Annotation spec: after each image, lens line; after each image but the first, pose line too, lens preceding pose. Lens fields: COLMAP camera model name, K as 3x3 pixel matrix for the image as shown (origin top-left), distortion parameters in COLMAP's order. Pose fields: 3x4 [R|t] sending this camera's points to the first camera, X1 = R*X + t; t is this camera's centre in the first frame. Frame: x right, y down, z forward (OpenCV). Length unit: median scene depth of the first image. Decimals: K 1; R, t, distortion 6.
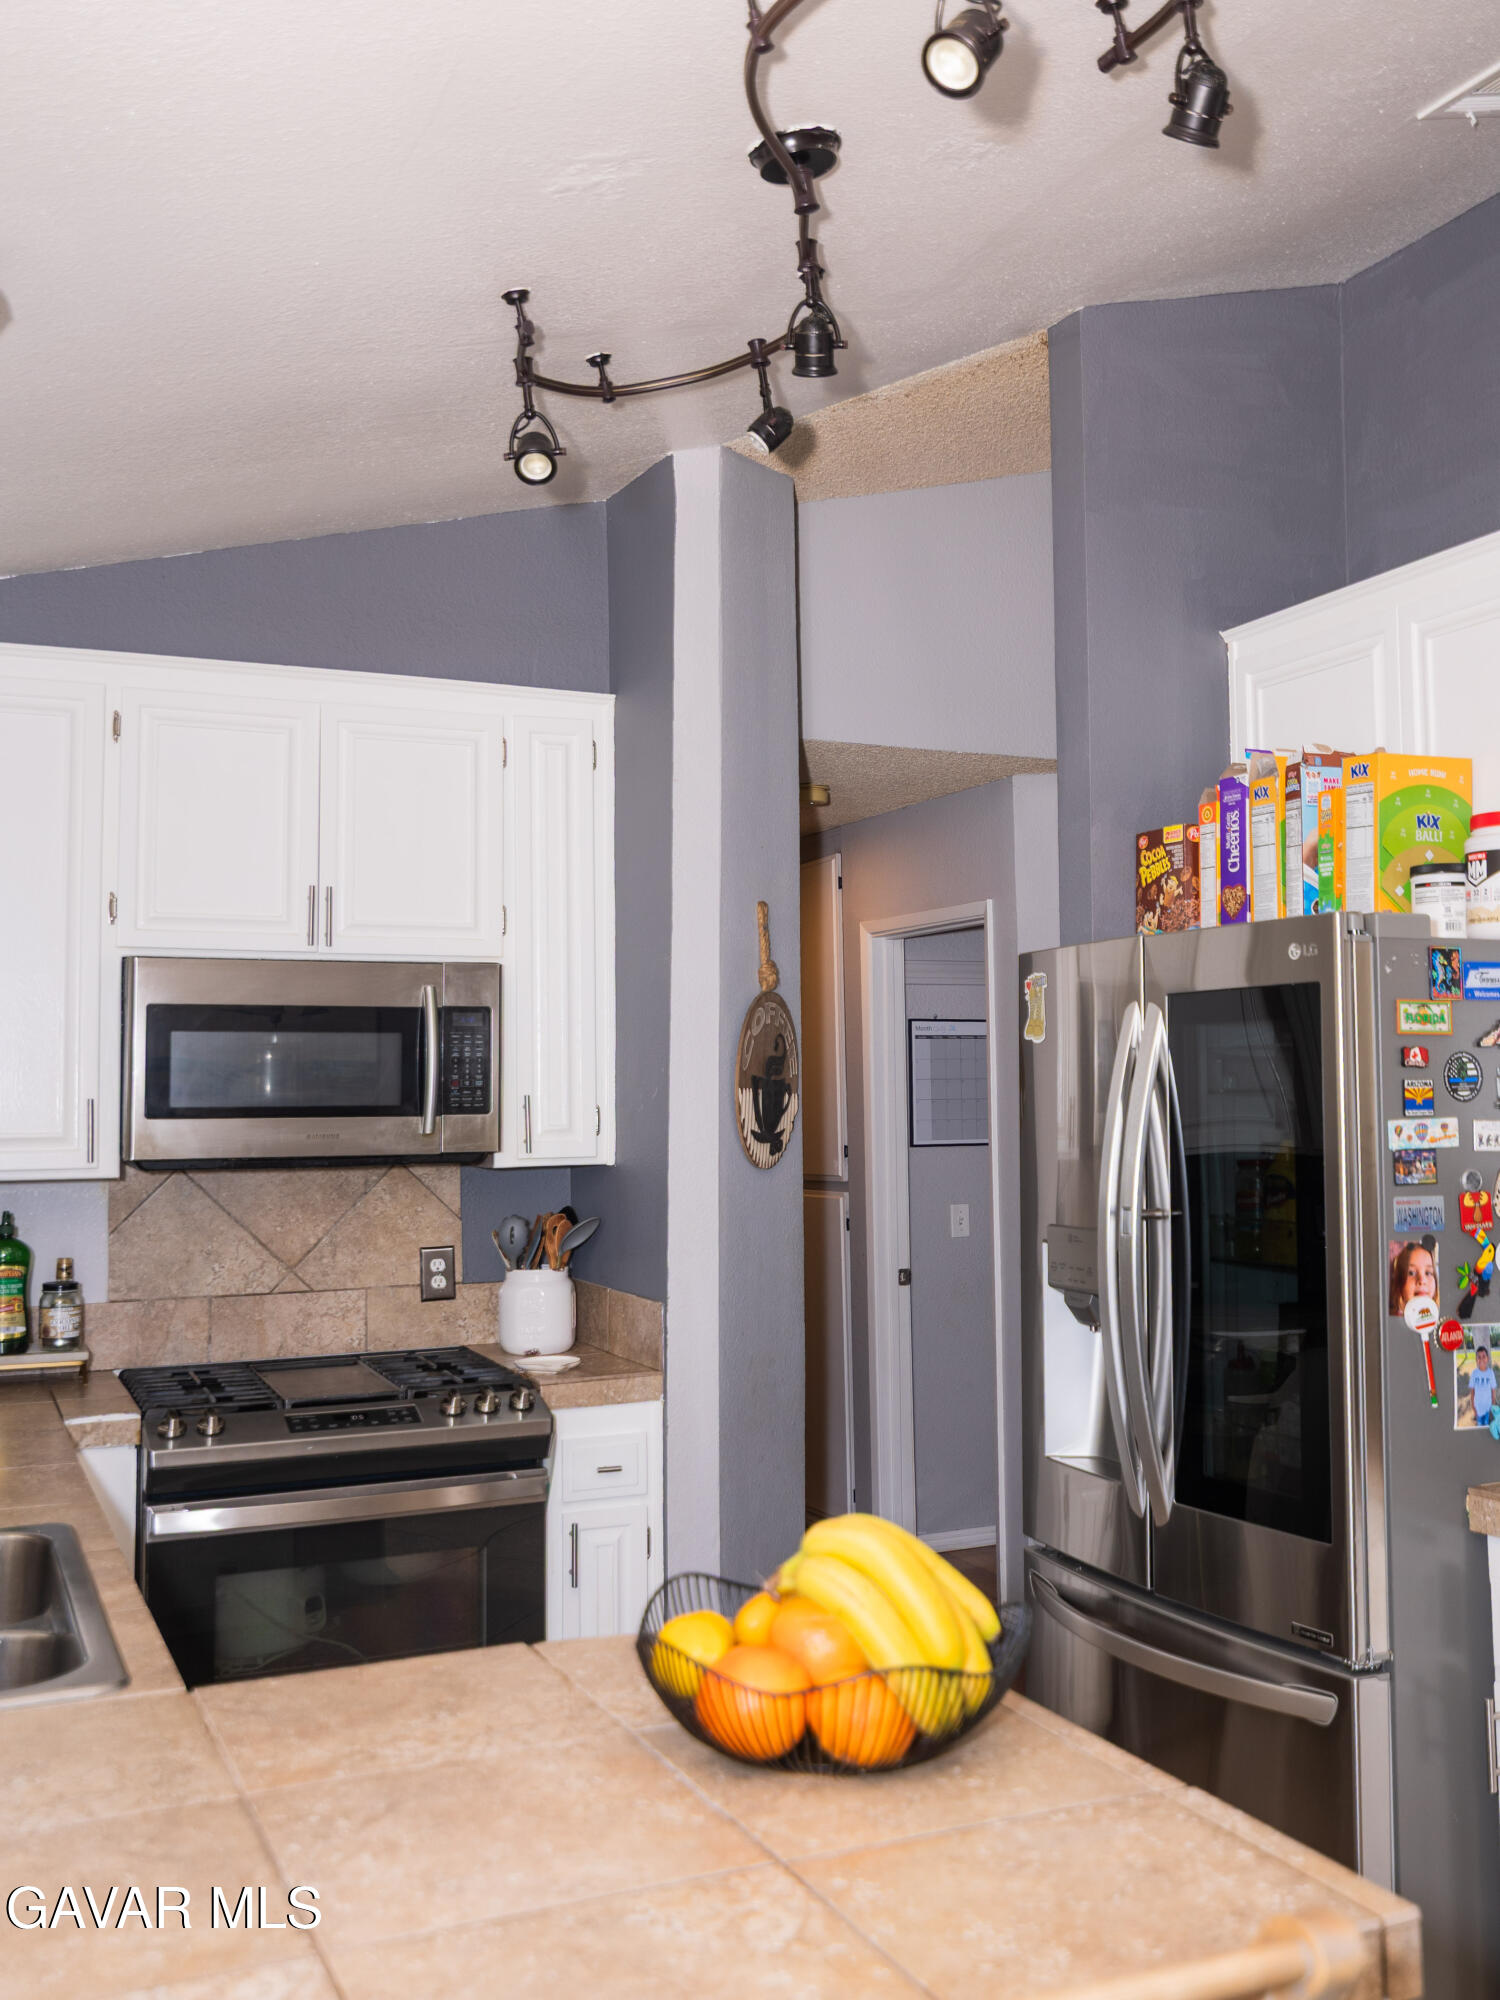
lens RADIAL K [[1694.6, 0, 753.3], [0, 1694.6, 998.2], [0, 0, 1]] dist [0.005110, 0.001473]
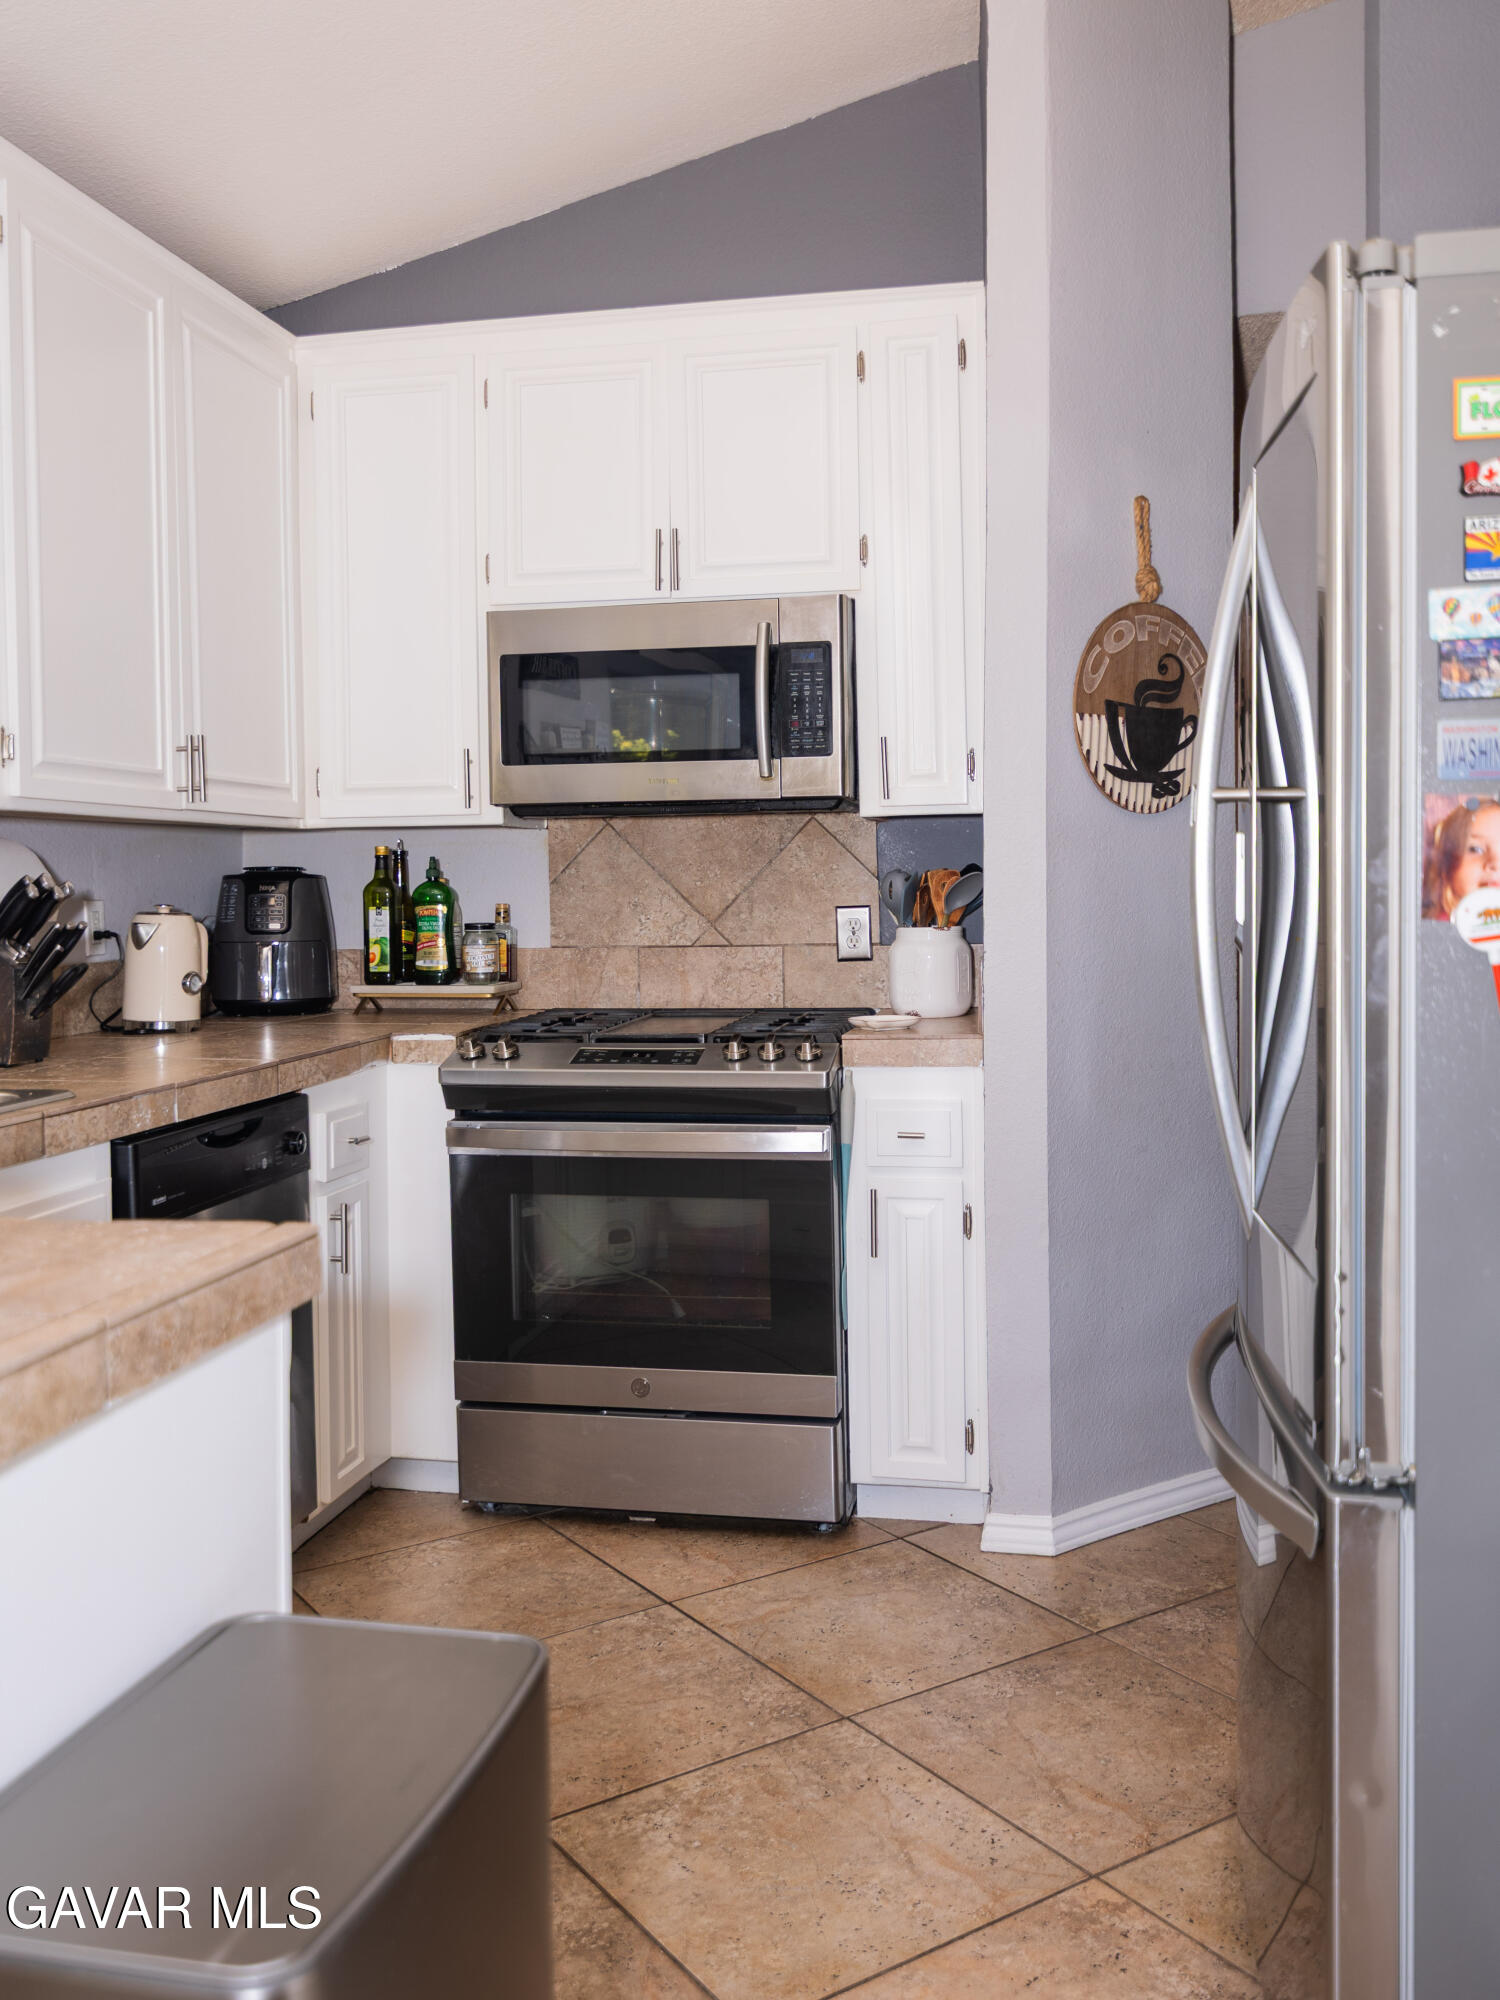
lens RADIAL K [[1566.1, 0, 811.8], [0, 1566.1, 875.8], [0, 0, 1]] dist [-0.001592, 0.001932]
pose [[0.841114, 0.000403, -0.540858, 0.298747], [0.039758, 0.997248, 0.062571, 0.078519], [0.539395, -0.074133, 0.838783, 0.258857]]
